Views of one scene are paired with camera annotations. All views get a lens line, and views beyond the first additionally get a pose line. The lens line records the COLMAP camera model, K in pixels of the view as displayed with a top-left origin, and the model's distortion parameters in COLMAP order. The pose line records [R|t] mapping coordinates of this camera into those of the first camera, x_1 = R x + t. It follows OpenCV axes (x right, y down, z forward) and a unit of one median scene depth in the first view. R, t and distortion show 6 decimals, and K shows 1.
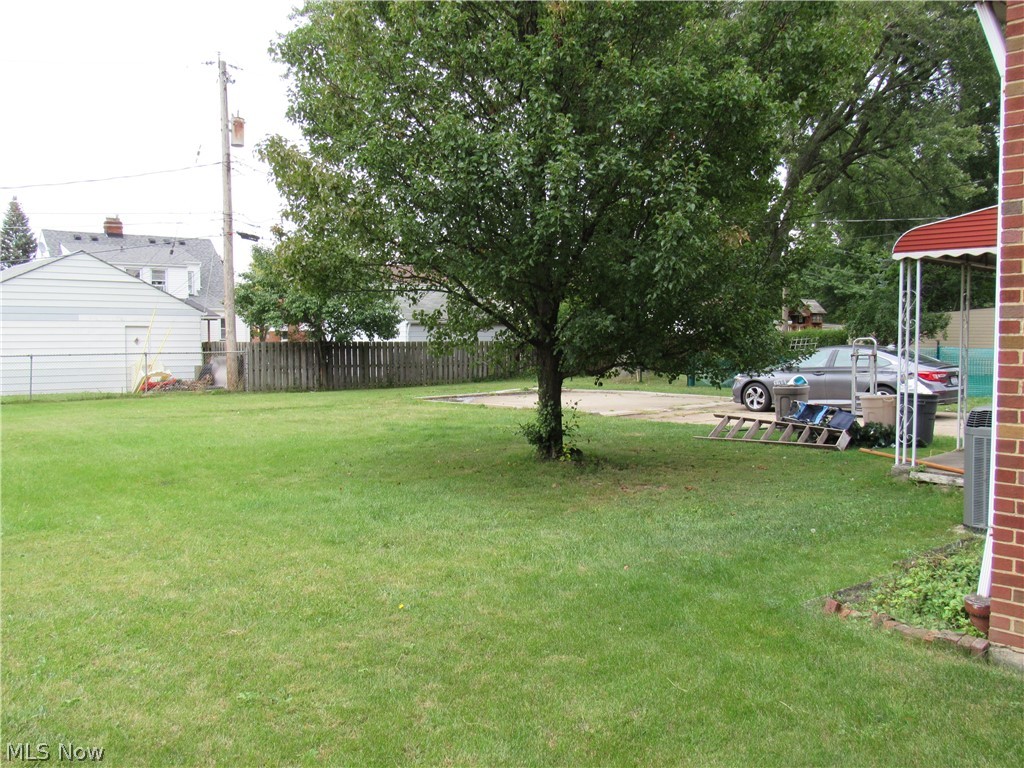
lens RADIAL K [[891.6, 0, 512.0], [0, 891.6, 384.0], [0, 0, 1]] dist [-0.029340, -0.007211]
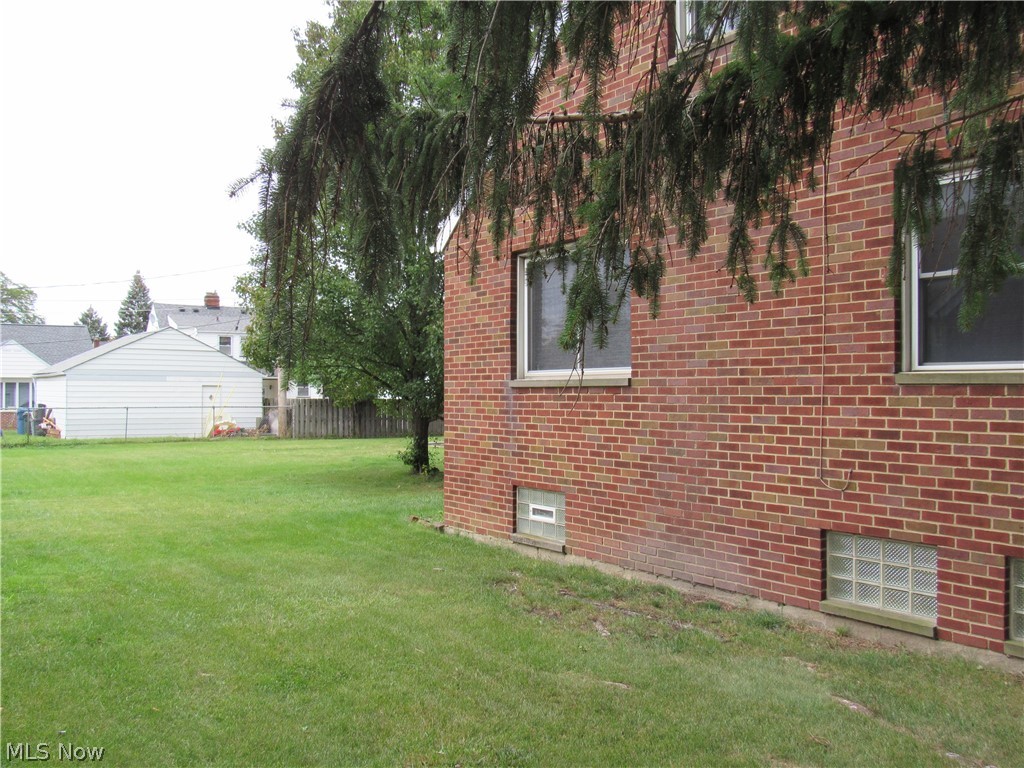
lens RADIAL K [[891.6, 0, 512.0], [0, 891.6, 384.0], [0, 0, 1]] dist [-0.029340, -0.007211]
pose [[0.993015, 0.002915, -0.117955, 0.149666], [-0.010632, 0.997839, -0.064843, 0.010120], [0.117511, 0.065644, 0.990900, -0.203296]]
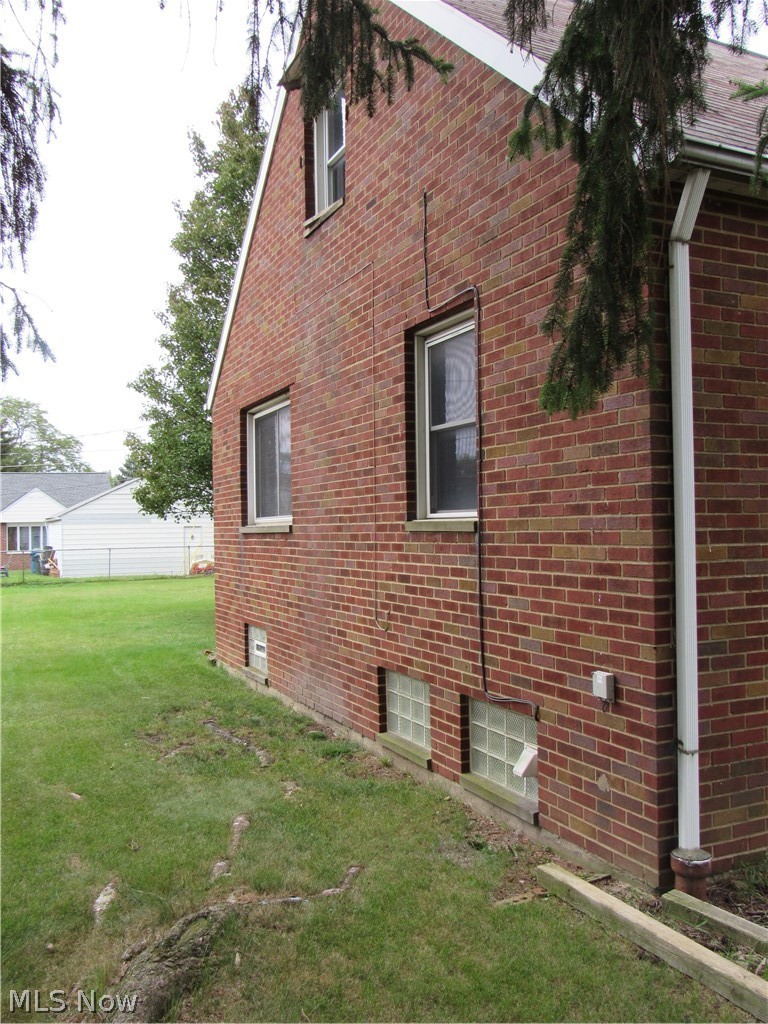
lens RADIAL K [[891.6, 0, 384.0], [0, 891.6, 512.0], [0, 0, 1]] dist [-0.029340, -0.007211]
pose [[0.953338, -0.019848, -0.301250, 0.259618], [-0.001217, 0.997576, -0.069579, 0.006863], [0.301901, 0.066699, 0.951003, -0.202047]]
